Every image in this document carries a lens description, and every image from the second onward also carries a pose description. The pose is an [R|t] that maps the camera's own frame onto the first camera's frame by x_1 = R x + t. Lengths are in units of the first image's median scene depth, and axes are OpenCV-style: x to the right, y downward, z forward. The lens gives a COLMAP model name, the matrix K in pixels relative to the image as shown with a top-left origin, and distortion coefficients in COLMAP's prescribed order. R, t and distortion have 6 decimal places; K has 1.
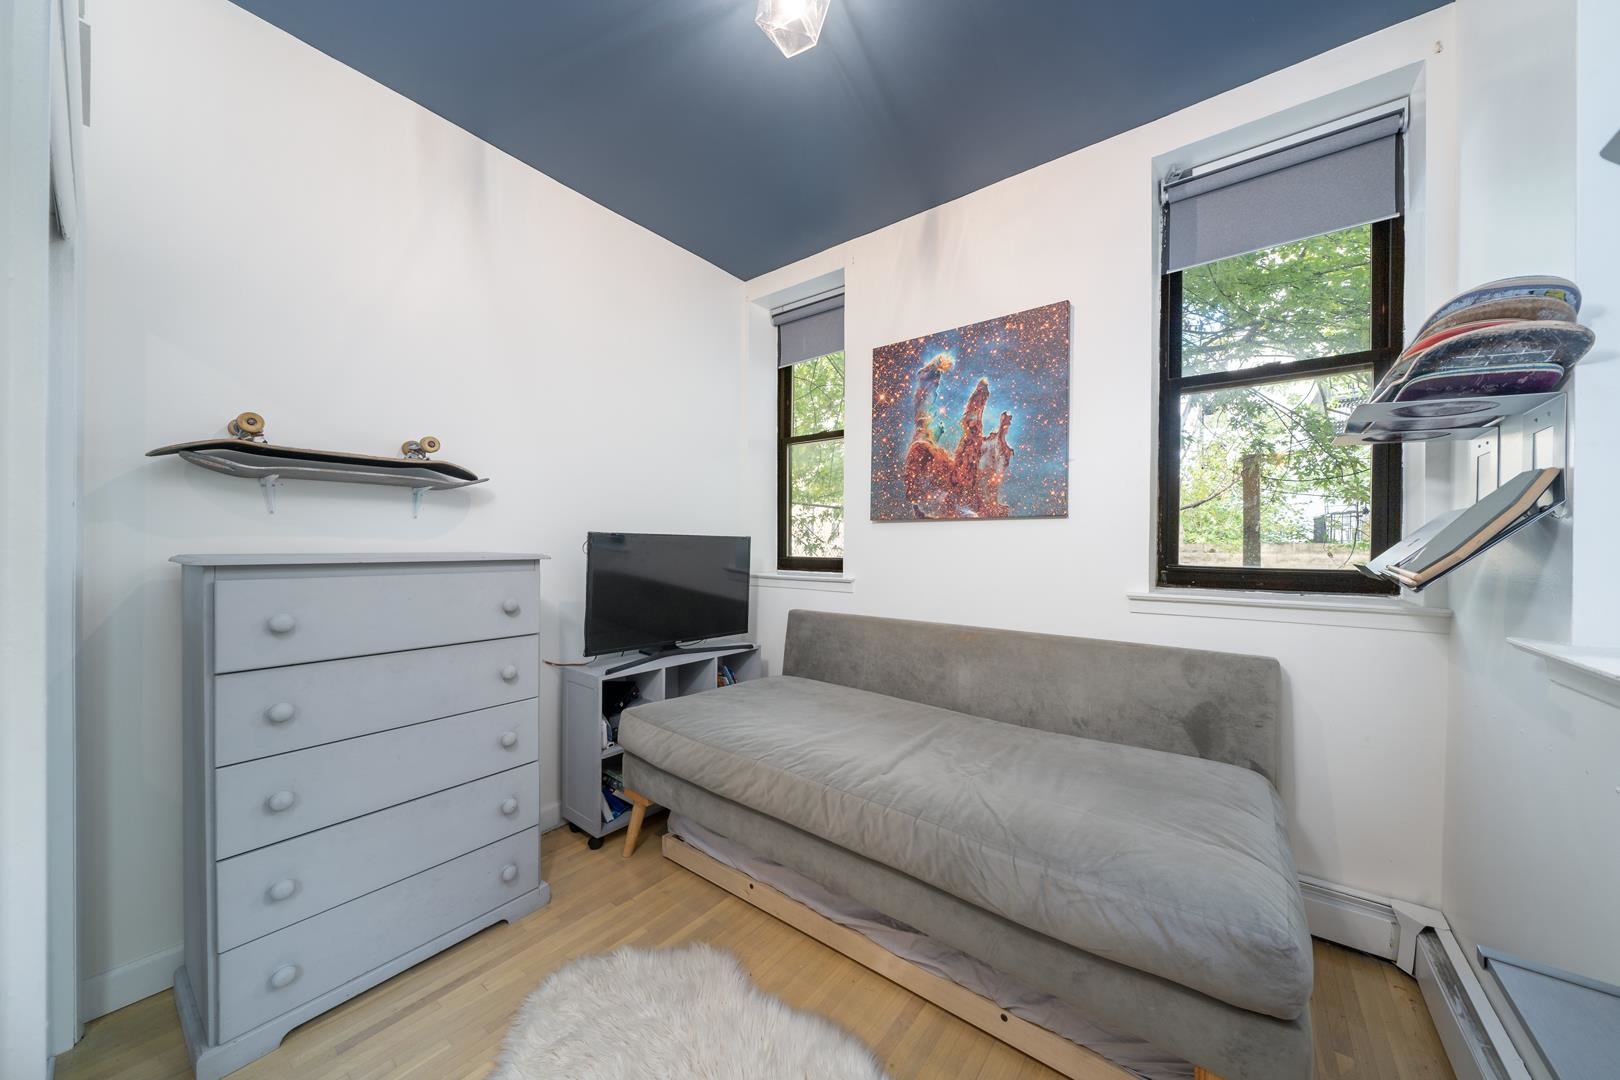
lens RADIAL K [[551.2, 0, 815.8], [0, 551.2, 548.8], [0, 0, 1]] dist [-0.002212, -0.000196]
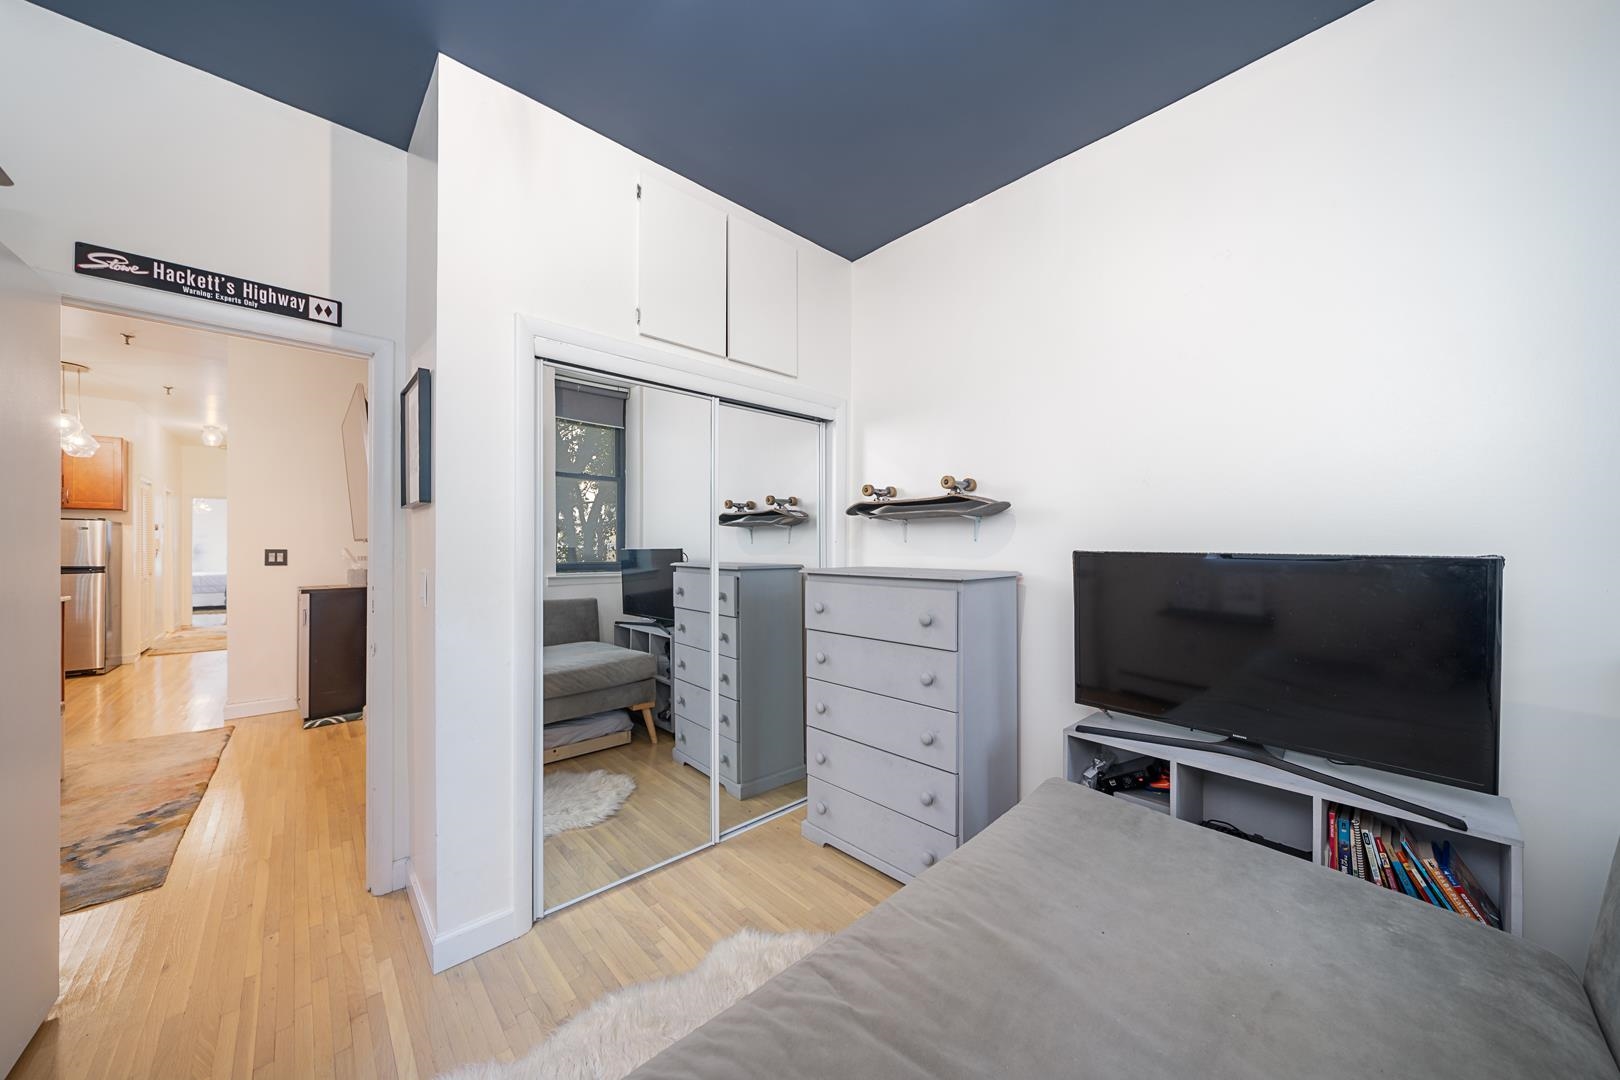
lens RADIAL K [[551.2, 0, 803.5], [0, 551.2, 550.0], [0, 0, 1]] dist [-0.002212, -0.000196]
pose [[-0.183174, -0.007103, -0.983055, 0.471847], [-0.011278, 0.999923, -0.005123, -0.023659], [0.983016, 0.010148, -0.183240, 0.753749]]
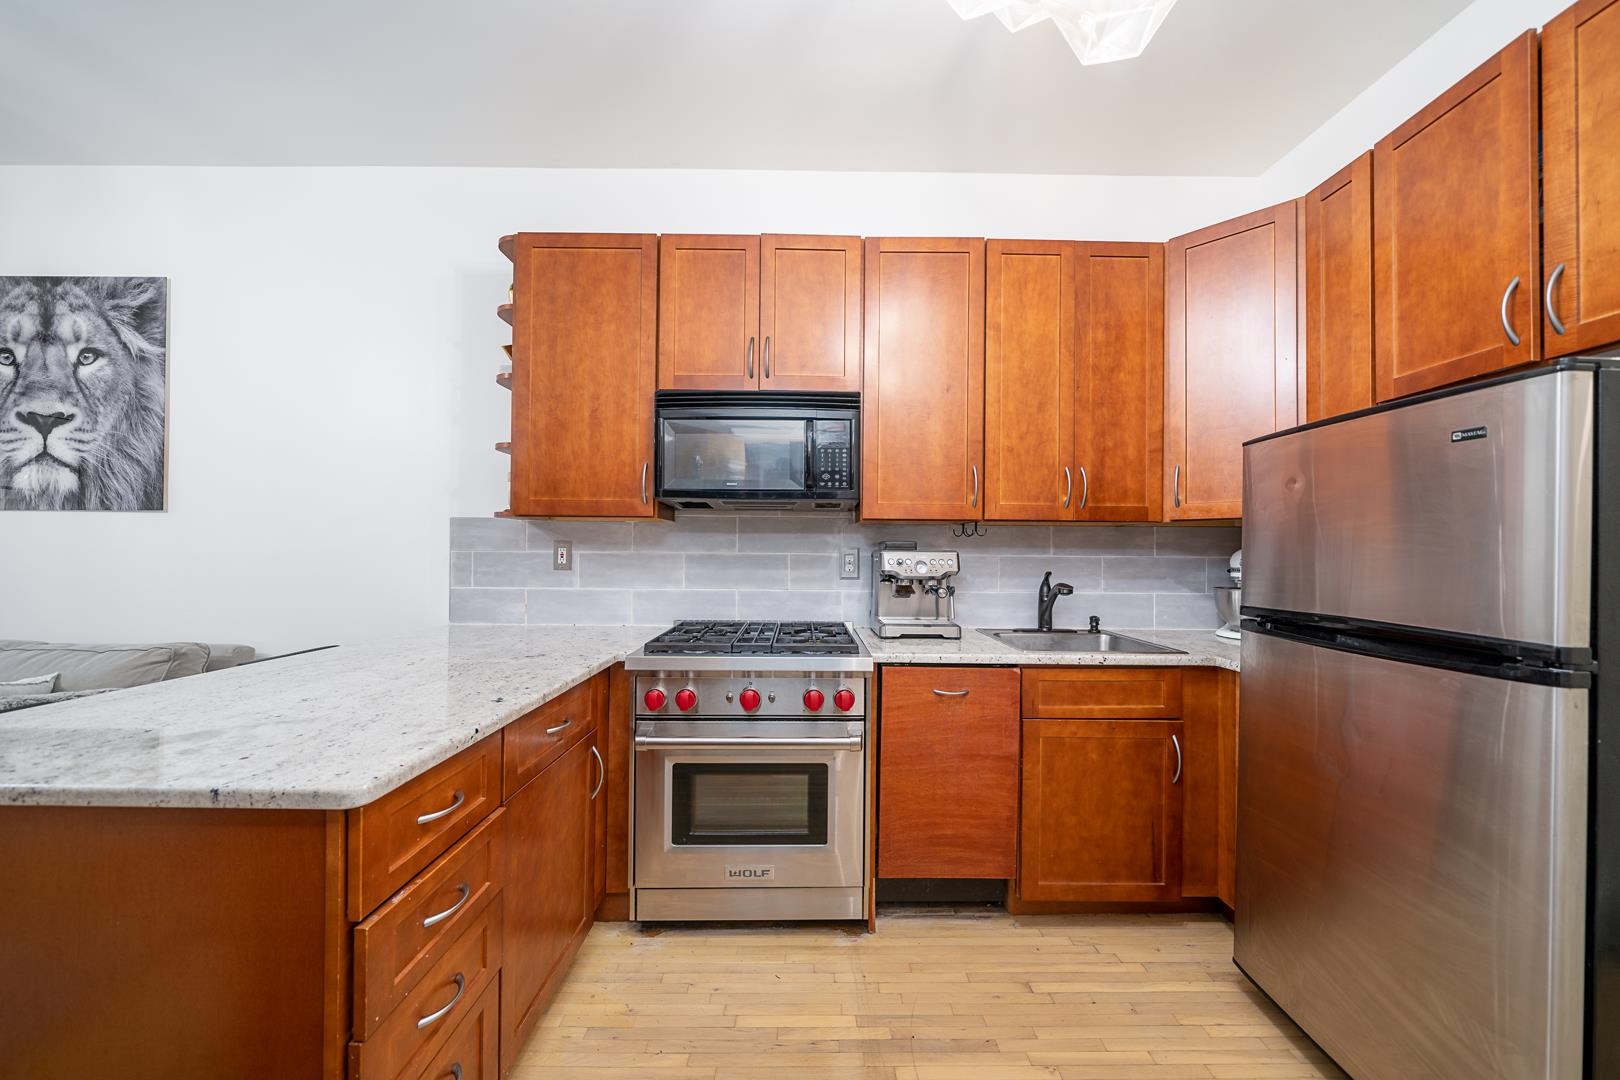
lens RADIAL K [[578.4, 0, 805.6], [0, 578.4, 547.7], [0, 0, 1]] dist [-0.003433, -0.000236]
pose [[-0.606547, -0.008468, 0.795002, -1.296087], [-0.008219, 0.999957, 0.004380, -0.000733], [-0.795005, -0.003878, -0.606591, -1.959714]]
